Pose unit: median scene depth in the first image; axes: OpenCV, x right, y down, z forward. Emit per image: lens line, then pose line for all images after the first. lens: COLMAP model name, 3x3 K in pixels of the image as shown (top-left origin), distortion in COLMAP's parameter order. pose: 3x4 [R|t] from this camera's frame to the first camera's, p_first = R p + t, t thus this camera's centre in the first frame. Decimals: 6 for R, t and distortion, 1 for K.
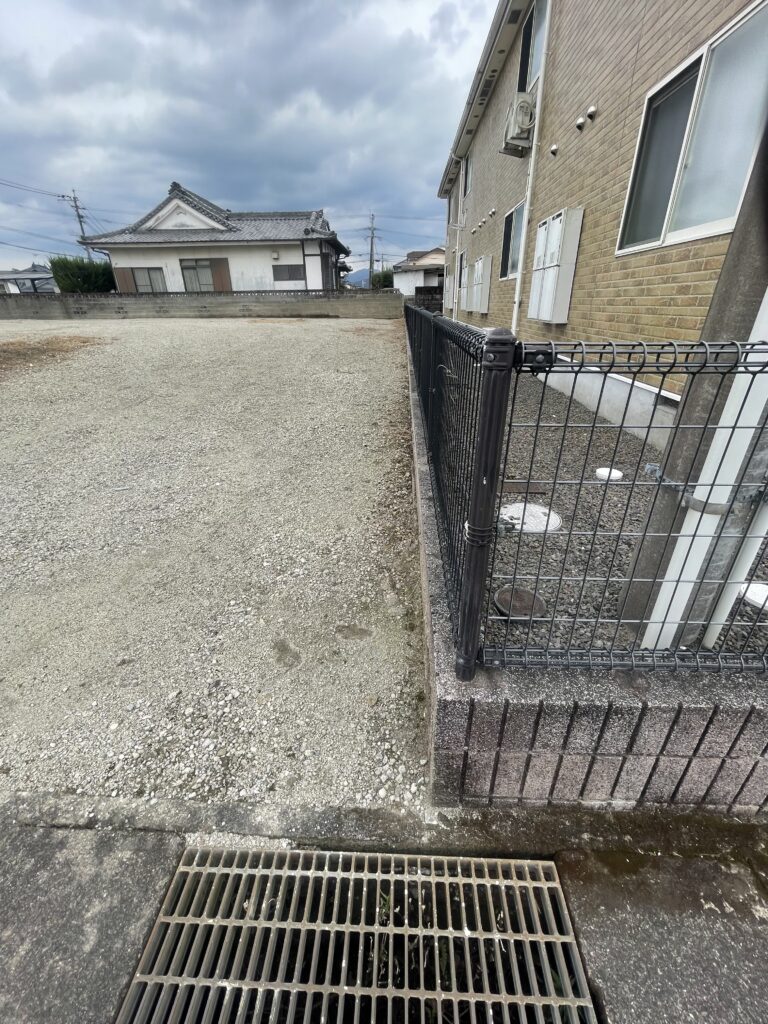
lens RADIAL K [[411.6, 0, 385.6], [0, 411.6, 503.6], [0, 0, 1]] dist [-0.003599, 0.000512]
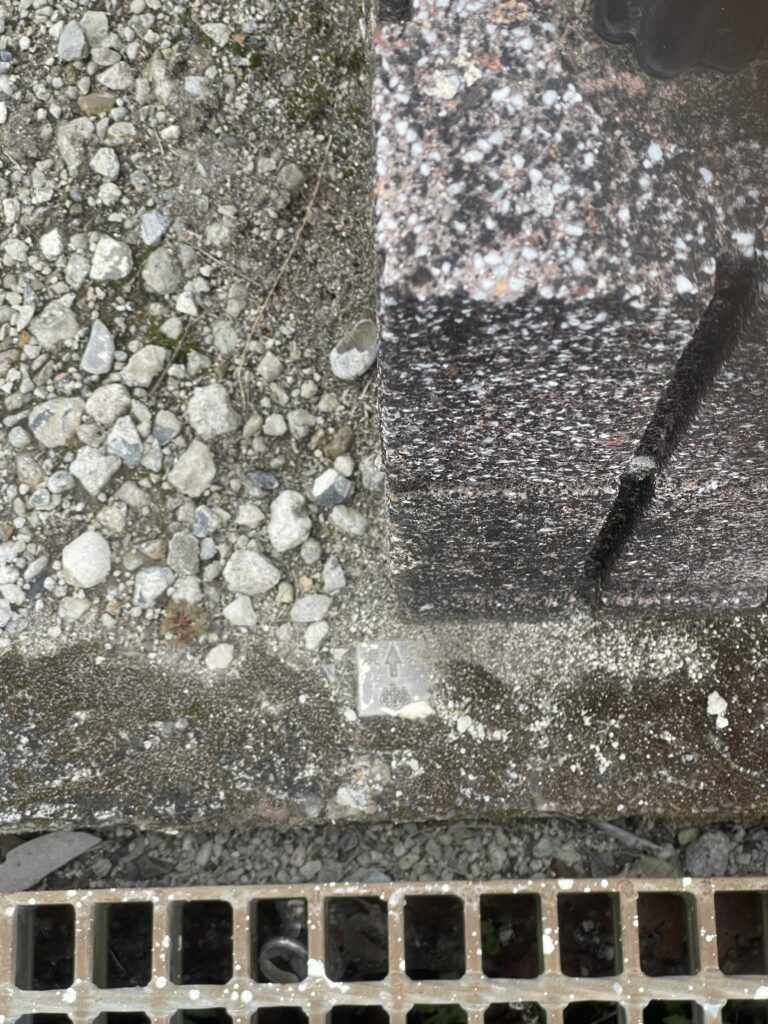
lens RADIAL K [[1903.4, 0, 384.0], [0, 1903.4, 512.0], [0, 0, 1]] dist [0.162584, 0.027915]
pose [[0.997752, -0.065934, 0.011975, 0.030437], [0.031818, 0.623385, 0.781267, 0.041295], [-0.058978, -0.779130, 0.624082, 0.174627]]
